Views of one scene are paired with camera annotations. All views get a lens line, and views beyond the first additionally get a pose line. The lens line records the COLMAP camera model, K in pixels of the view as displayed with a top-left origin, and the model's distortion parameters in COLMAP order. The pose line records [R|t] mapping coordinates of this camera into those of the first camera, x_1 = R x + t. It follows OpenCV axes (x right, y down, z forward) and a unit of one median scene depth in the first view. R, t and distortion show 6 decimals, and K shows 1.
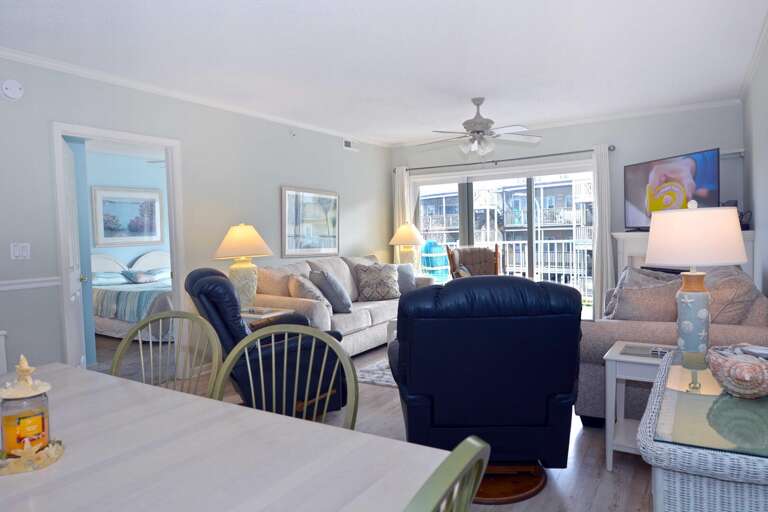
lens RADIAL K [[516.8, 0, 384.0], [0, 516.8, 256.0], [0, 0, 1]] dist [-0.002954, -0.000432]
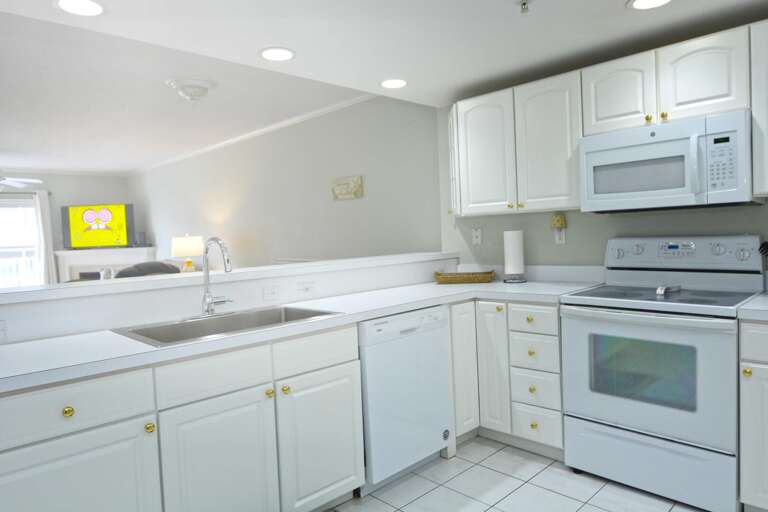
lens RADIAL K [[506.6, 0, 384.0], [0, 506.6, 256.0], [0, 0, 1]] dist [-0.006319, -0.001220]
pose [[0.252918, -0.028237, 0.967075, -0.678580], [0.078555, 0.996873, 0.008562, 0.026376], [-0.964293, 0.073803, 0.254346, -0.240207]]
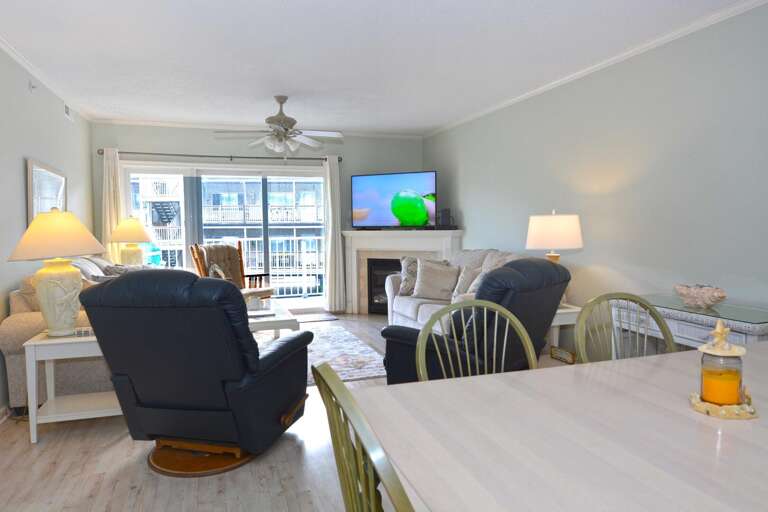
lens RADIAL K [[516.8, 0, 384.0], [0, 516.8, 256.0], [0, 0, 1]] dist [-0.002954, -0.000432]
pose [[0.635434, -0.023699, 0.771791, -0.403487], [0.025474, 0.999628, 0.009722, 0.002895], [-0.771735, 0.013483, 0.635802, 0.173517]]
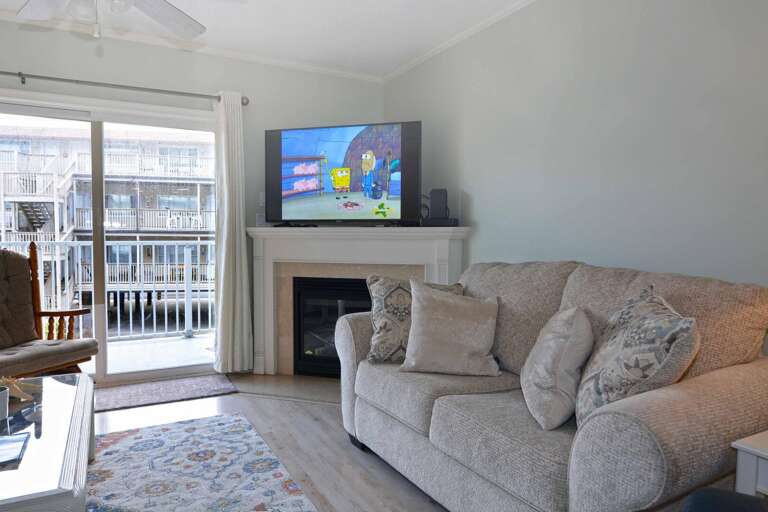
lens RADIAL K [[506.6, 0, 384.0], [0, 506.6, 256.0], [0, 0, 1]] dist [-0.006319, -0.001220]
pose [[0.499459, -0.000291, 0.866337, -0.033870], [0.020001, 0.999737, -0.011195, 0.001657], [-0.866106, 0.022919, 0.499334, 0.516035]]
